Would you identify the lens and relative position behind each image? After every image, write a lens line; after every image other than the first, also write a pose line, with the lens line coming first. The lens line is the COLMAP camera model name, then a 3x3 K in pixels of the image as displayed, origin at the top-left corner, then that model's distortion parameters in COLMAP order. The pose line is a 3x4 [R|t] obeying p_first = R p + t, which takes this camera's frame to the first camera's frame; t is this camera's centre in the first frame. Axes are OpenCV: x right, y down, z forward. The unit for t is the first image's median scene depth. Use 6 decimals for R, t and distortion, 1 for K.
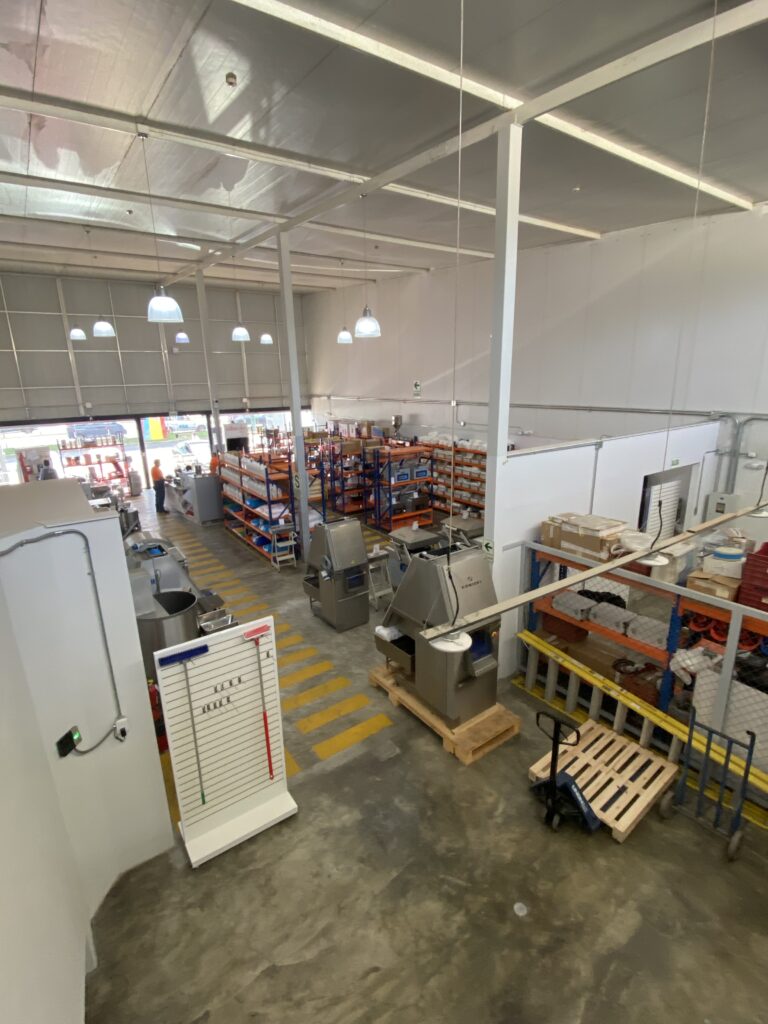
lens RADIAL K [[494.9, 0, 384.0], [0, 494.9, 512.0], [0, 0, 1]] dist [0.019820, -0.052040]
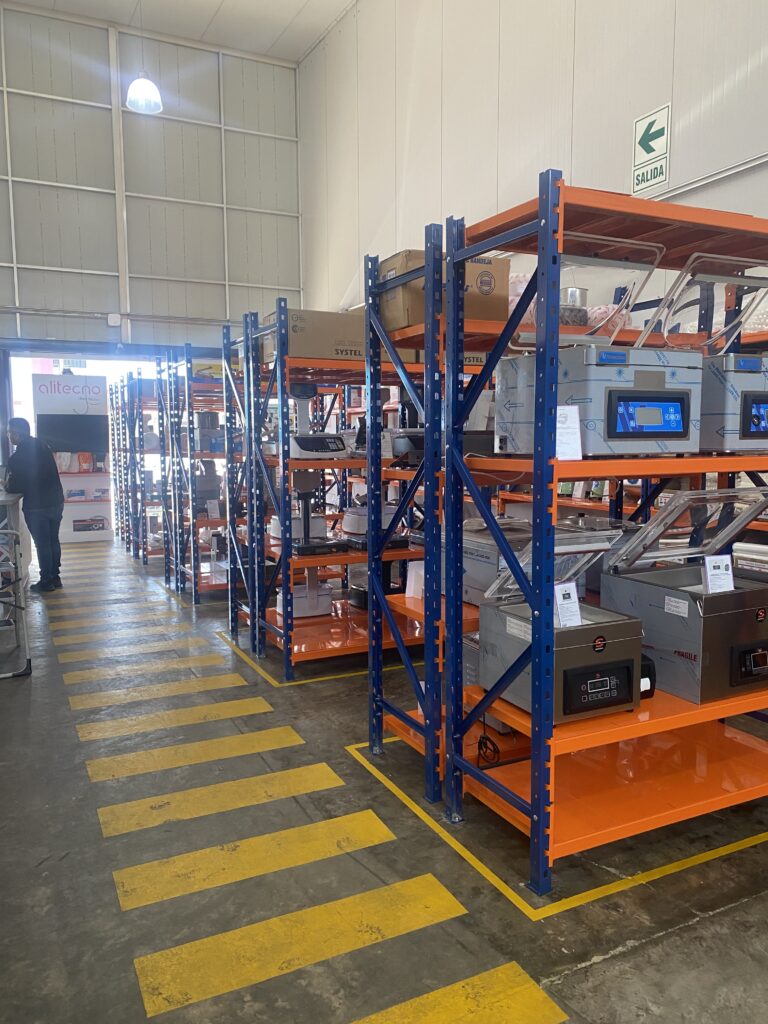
lens RADIAL K [[769.5, 0, 384.0], [0, 769.5, 512.0], [0, 0, 1]] dist [0.002143, 0.000696]
pose [[0.986930, 0.029153, -0.158492, 0.004920], [-0.056139, 0.984090, -0.168568, -0.012988], [0.151056, 0.175263, 0.972864, 1.121055]]
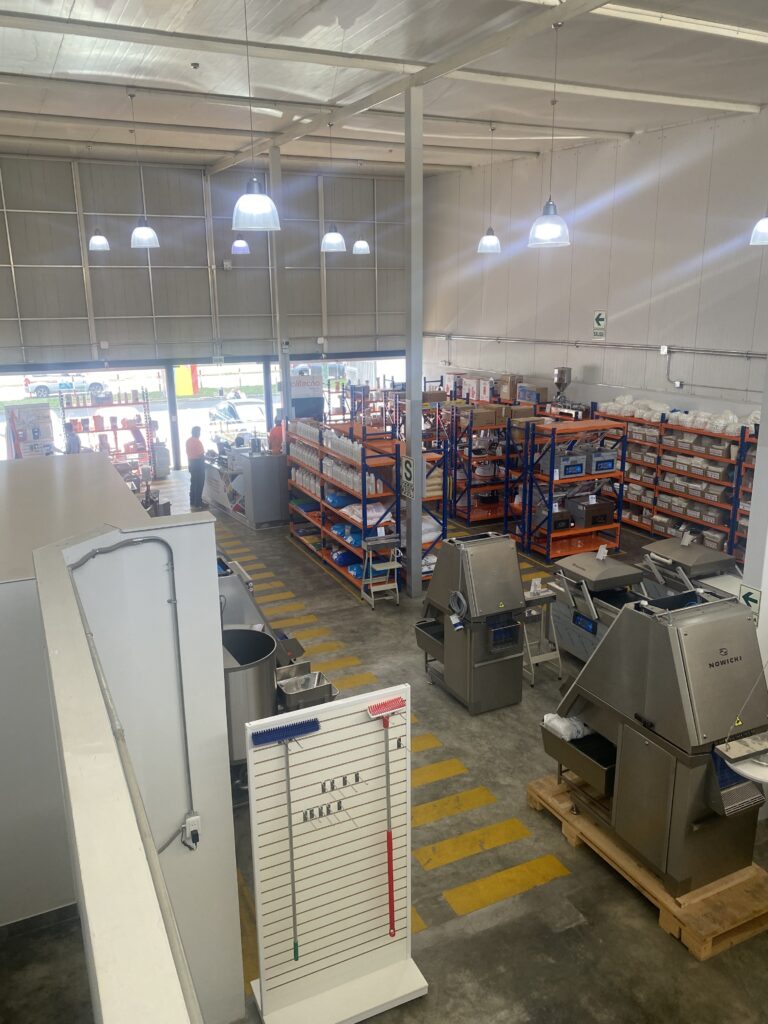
lens RADIAL K [[787.6, 0, 355.1], [0, 787.6, 504.7], [0, 0, 1]] dist [0.006344, -0.042309]
pose [[0.978972, 0.052604, -0.197097, -0.044291], [-0.055369, 0.998429, -0.008541, -0.005107], [0.196338, 0.019275, 0.980347, -0.011799]]
